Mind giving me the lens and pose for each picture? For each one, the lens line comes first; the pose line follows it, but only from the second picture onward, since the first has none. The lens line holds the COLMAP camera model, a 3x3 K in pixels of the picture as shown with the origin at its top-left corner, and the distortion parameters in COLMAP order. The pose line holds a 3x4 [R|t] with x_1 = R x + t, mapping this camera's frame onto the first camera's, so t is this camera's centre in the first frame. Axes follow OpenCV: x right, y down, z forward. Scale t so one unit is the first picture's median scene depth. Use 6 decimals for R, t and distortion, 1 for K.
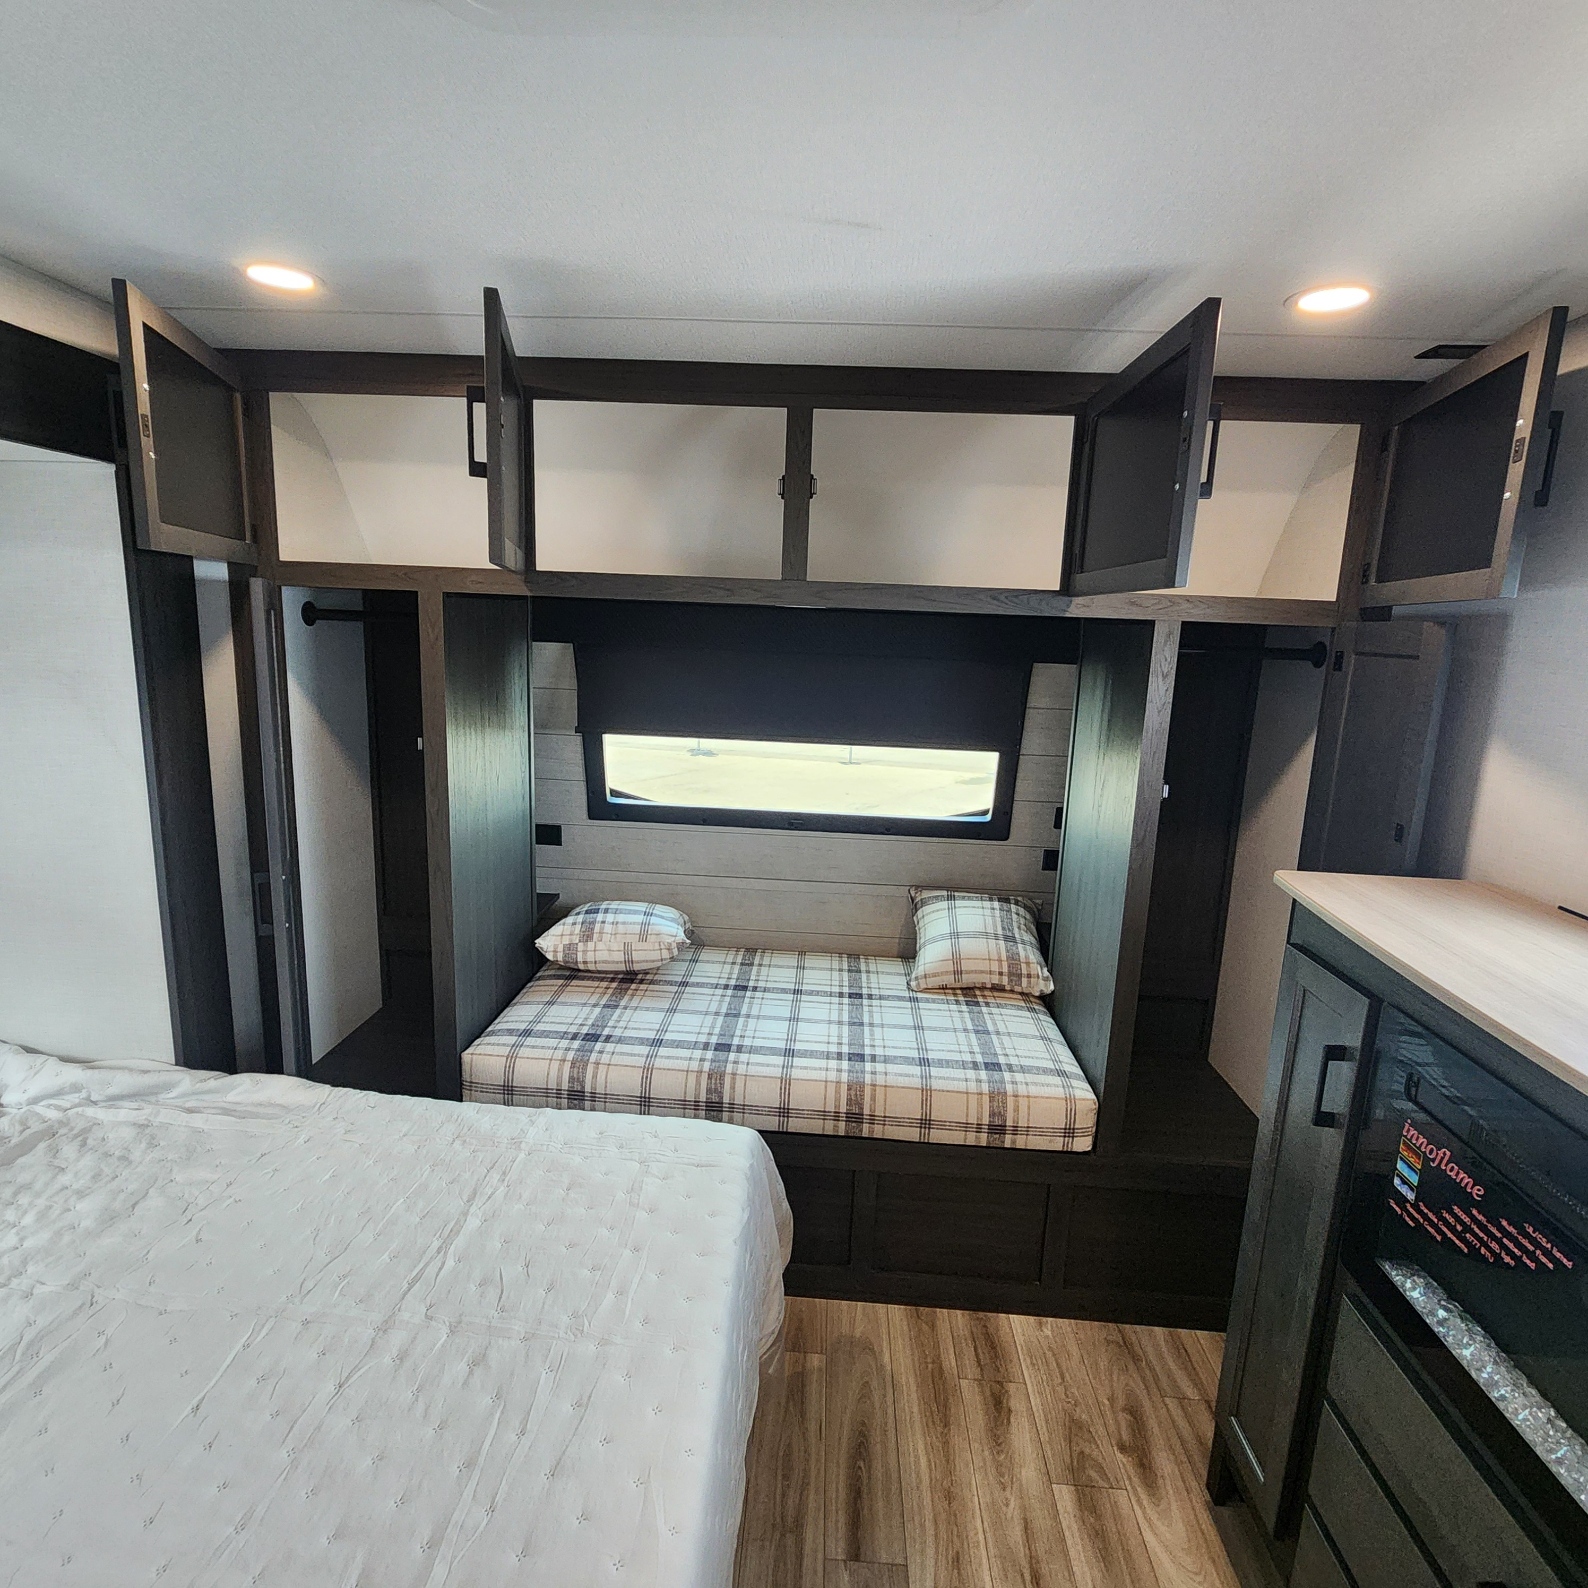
lens RADIAL K [[867.6, 0, 791.0], [0, 867.6, 780.0], [0, 0, 1]] dist [-0.001674, 0.000465]
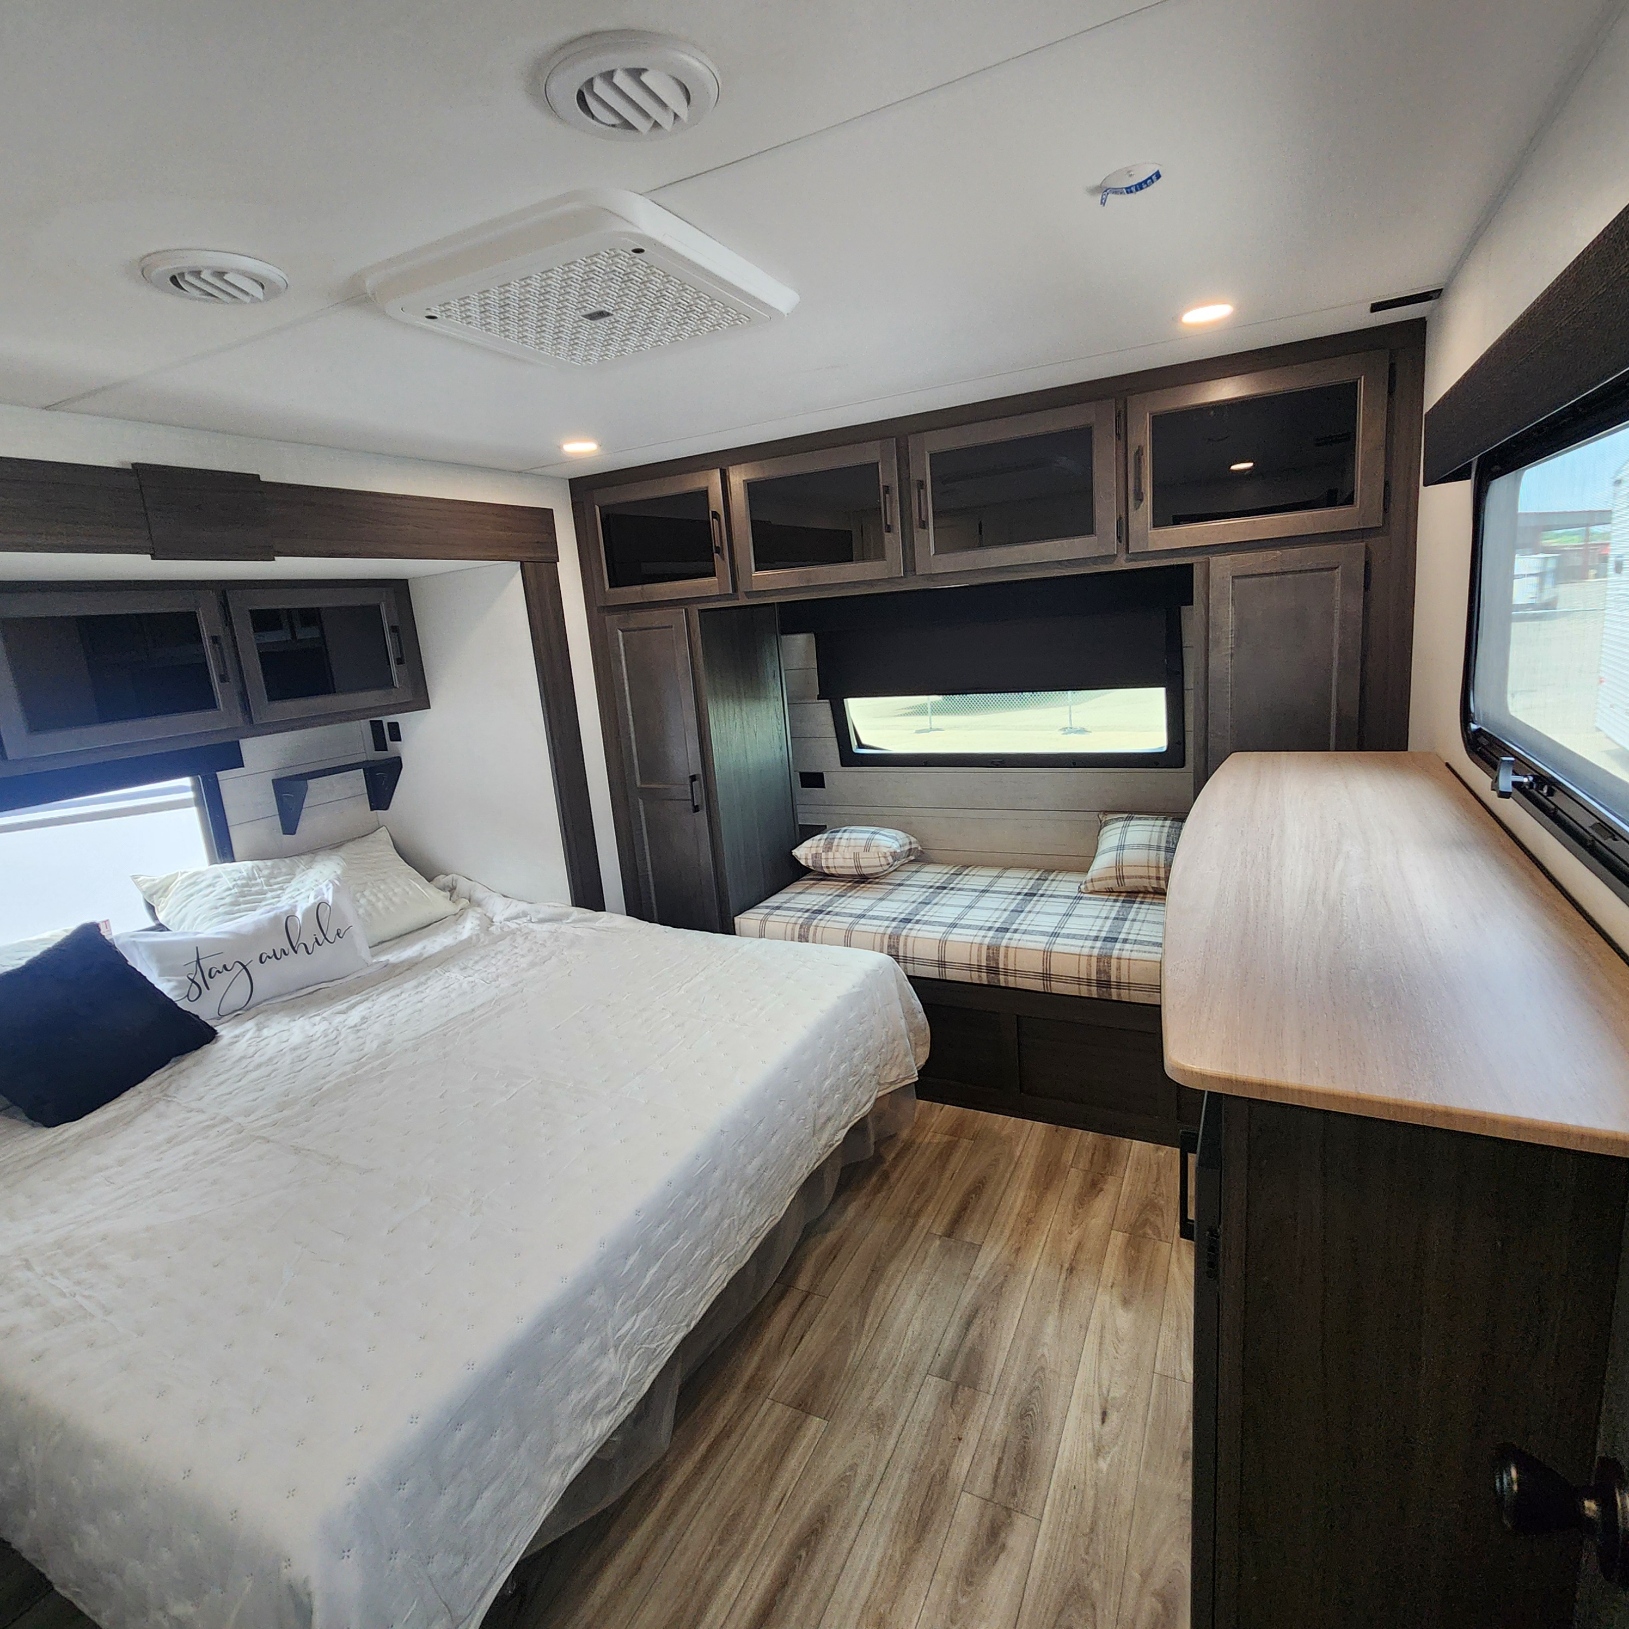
lens RADIAL K [[890.0, 0, 817.1], [0, 890.0, 807.1], [0, 0, 1]] dist [-0.001674, 0.000465]
pose [[0.910012, -0.028192, -0.413622, 0.332156], [0.045628, 0.998435, 0.032335, 0.070405], [0.412063, -0.048298, 0.909874, -0.279186]]
